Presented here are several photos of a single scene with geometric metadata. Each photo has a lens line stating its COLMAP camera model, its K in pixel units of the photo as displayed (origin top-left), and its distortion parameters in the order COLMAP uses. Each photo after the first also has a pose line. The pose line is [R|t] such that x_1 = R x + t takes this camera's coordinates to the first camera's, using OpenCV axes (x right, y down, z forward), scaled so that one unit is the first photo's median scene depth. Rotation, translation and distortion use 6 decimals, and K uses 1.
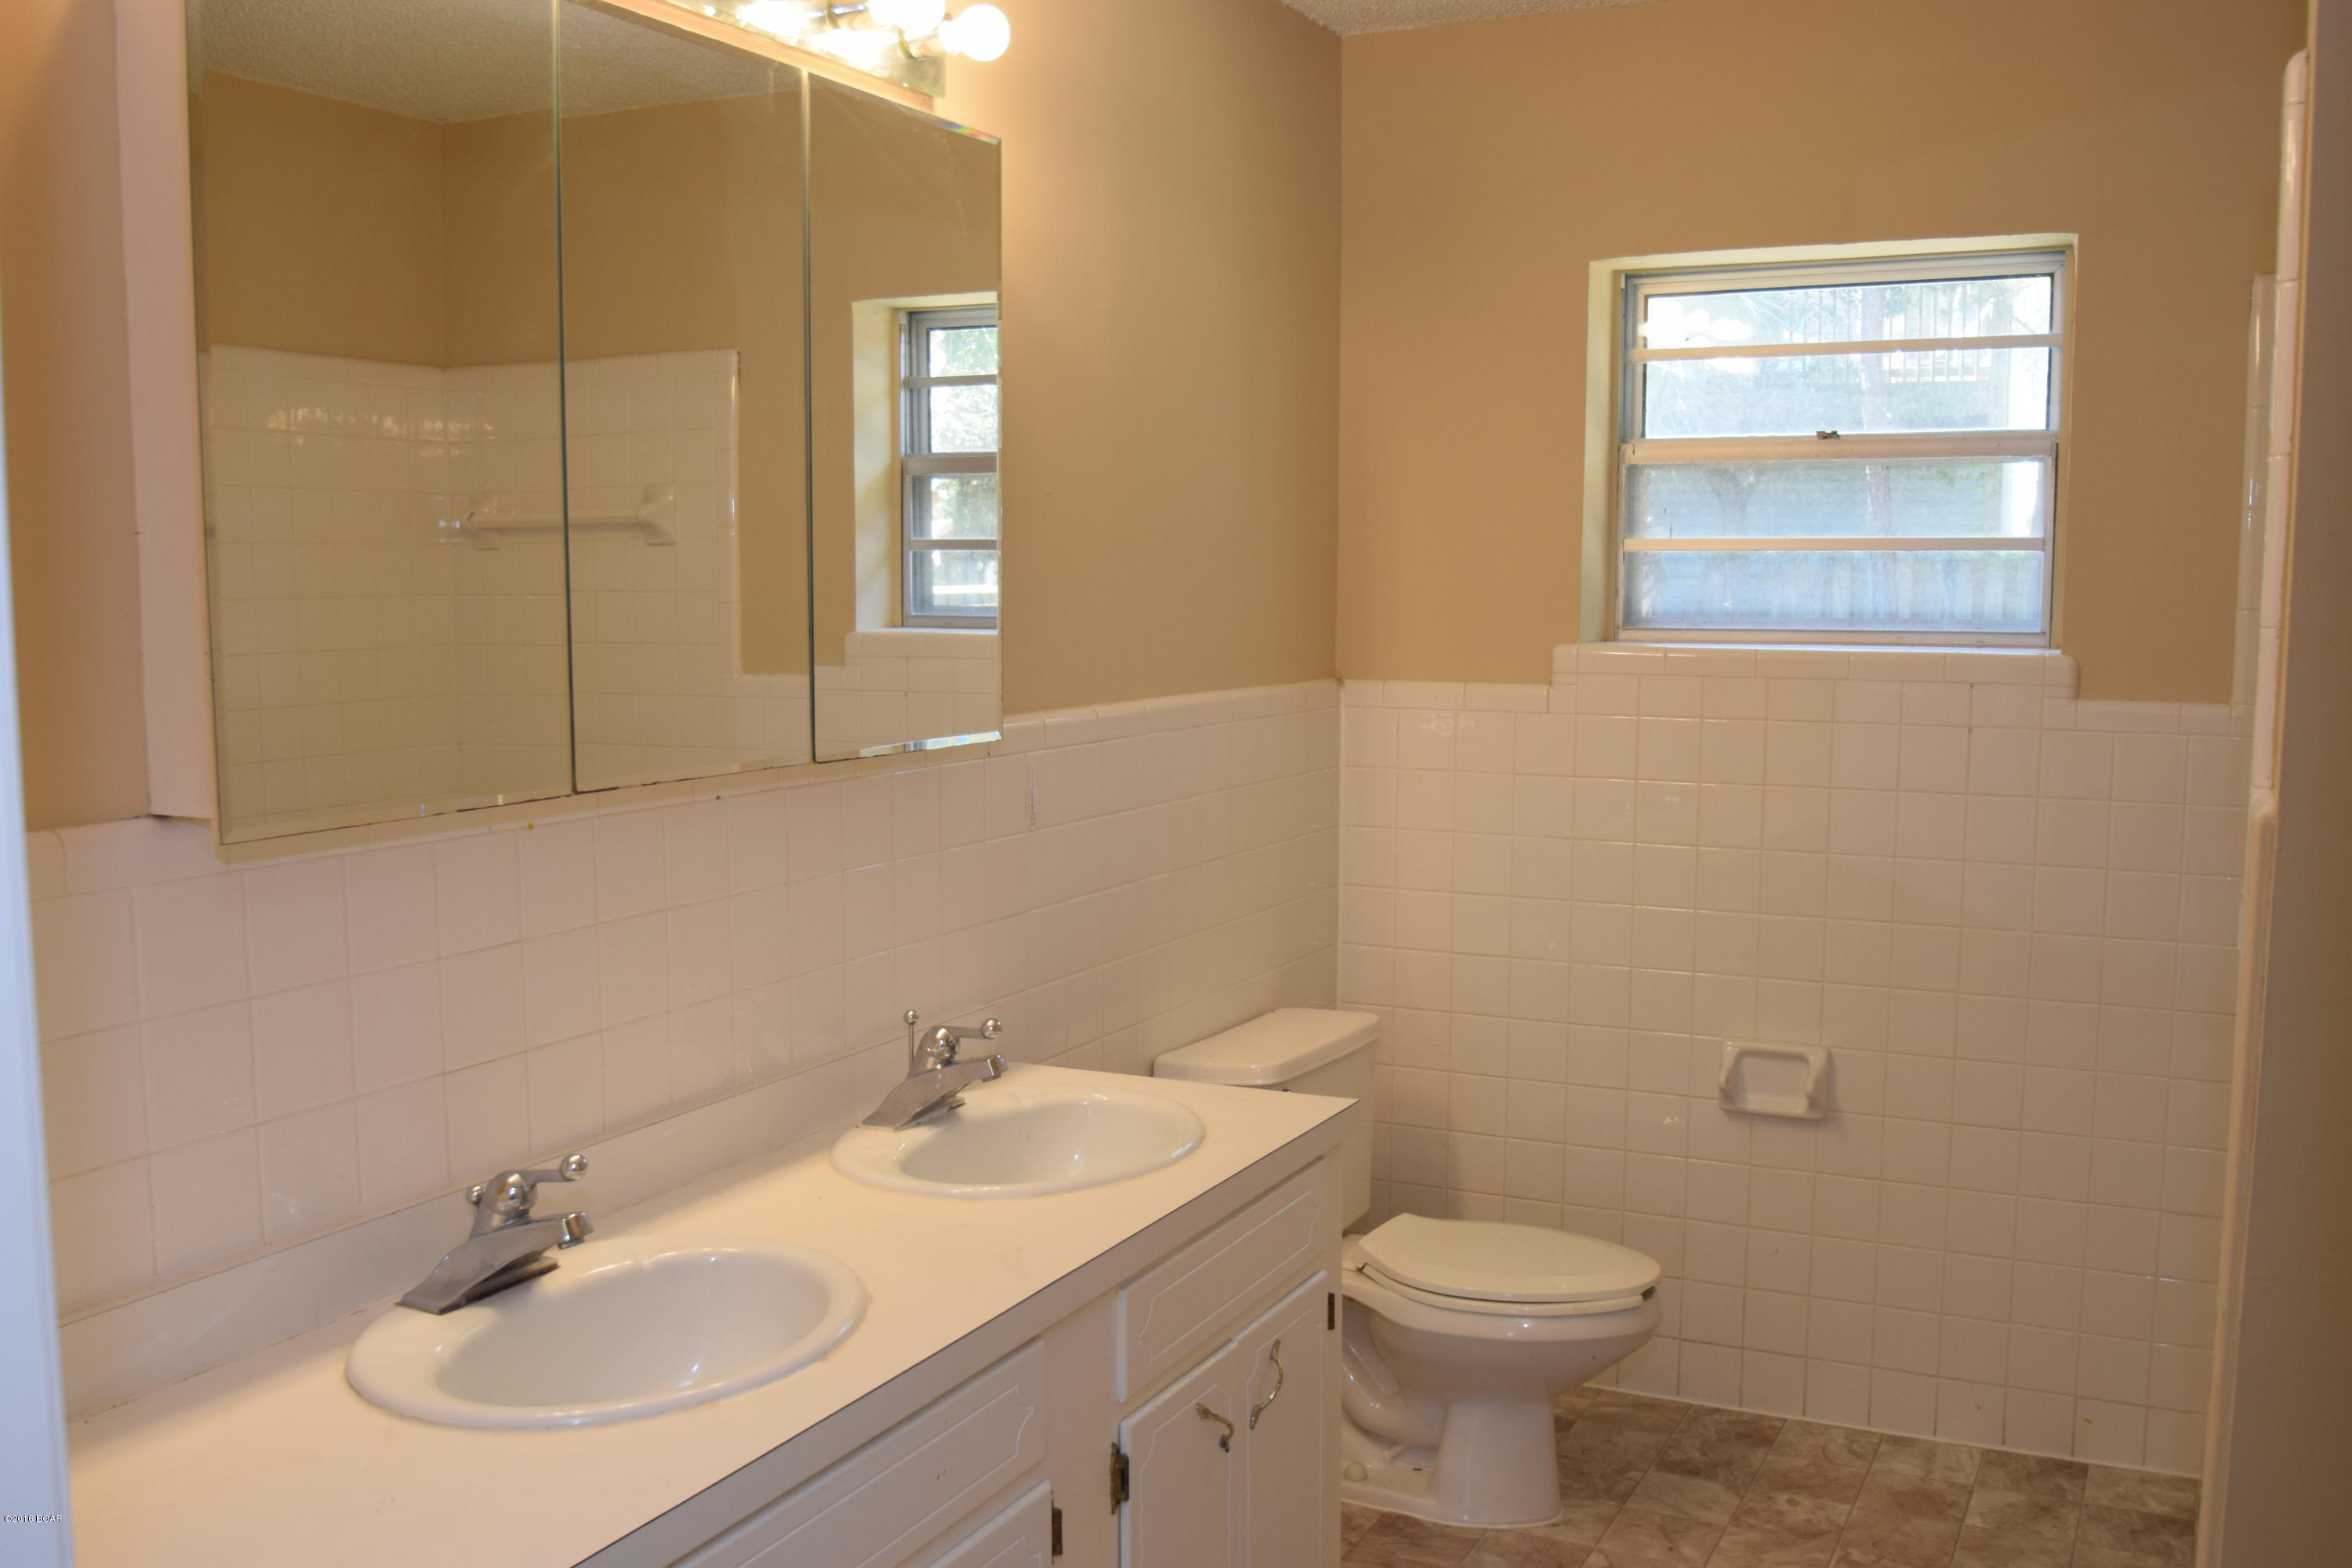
lens RADIAL K [[2322.7, 0, 1178.2], [0, 2322.7, 778.7], [0, 0, 1]] dist [0.015756, 0.000000]
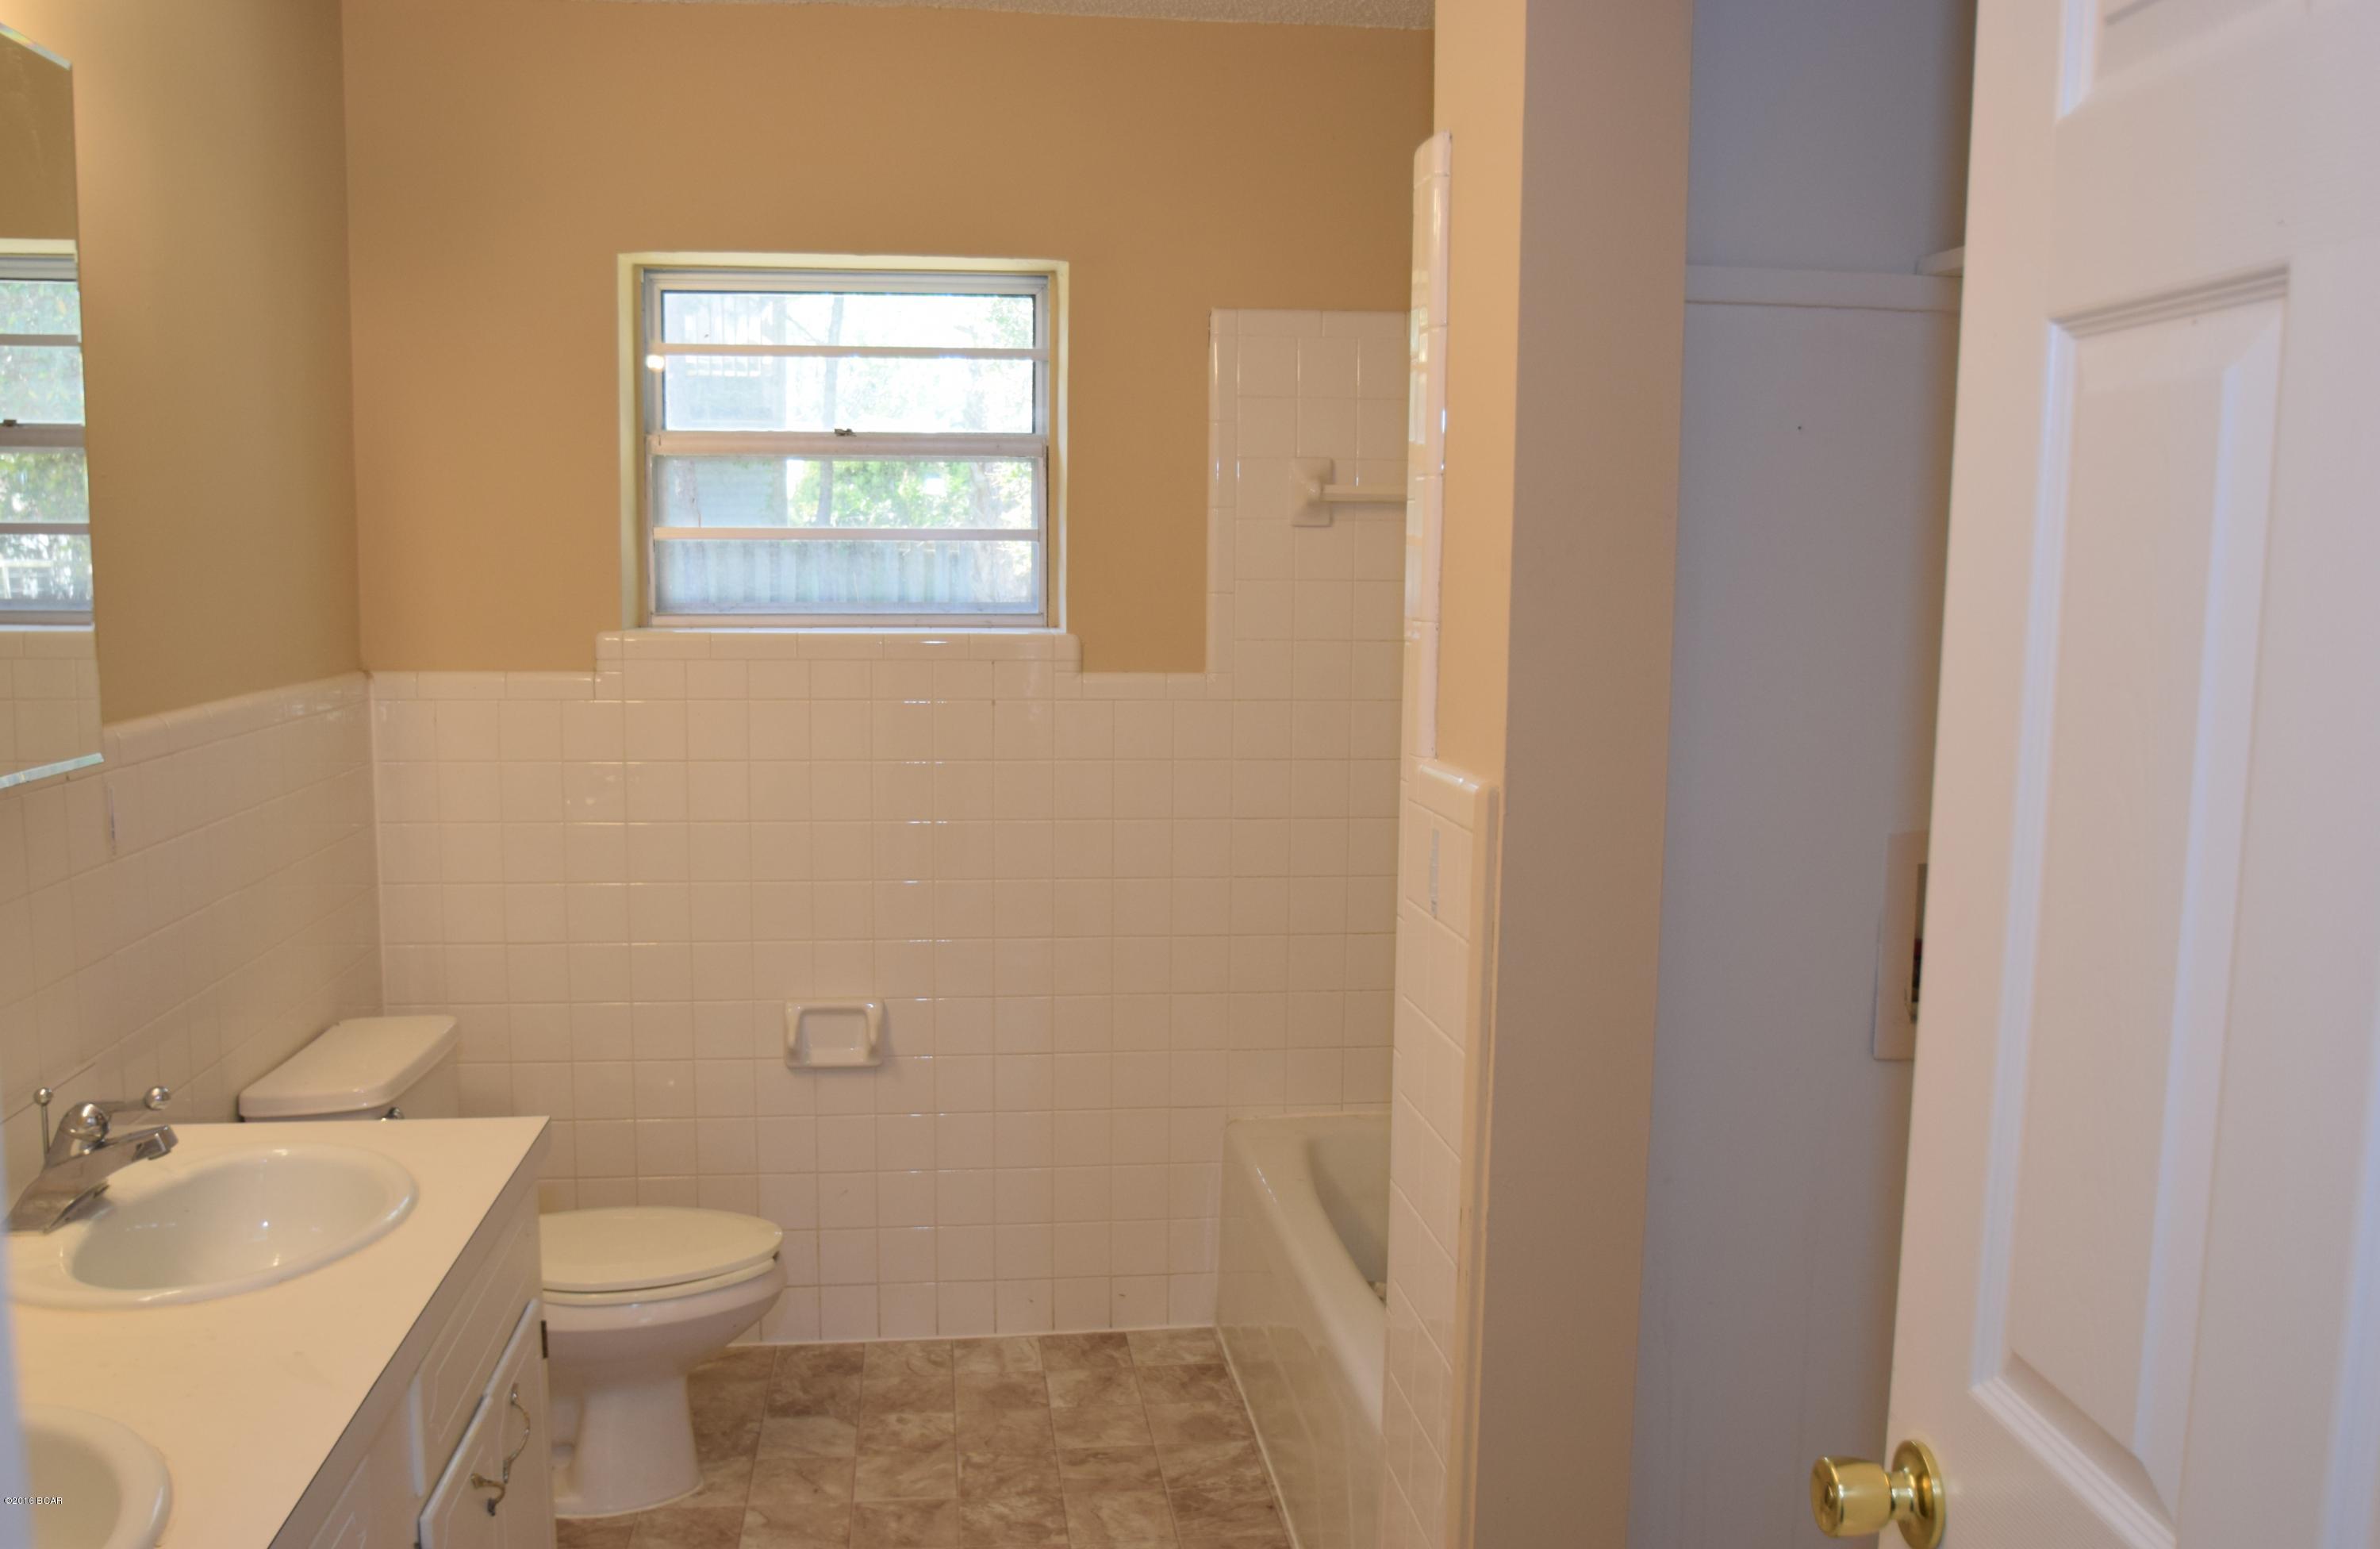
lens RADIAL K [[2097.0, 0, 1187.4], [0, 2097.0, 796.3], [0, 0, 1]] dist [-0.025250, 0.032795]
pose [[0.852134, -0.060200, 0.519850, -0.107256], [0.045187, 0.998116, 0.041514, -0.013803], [-0.521369, -0.011885, 0.853248, 0.096482]]
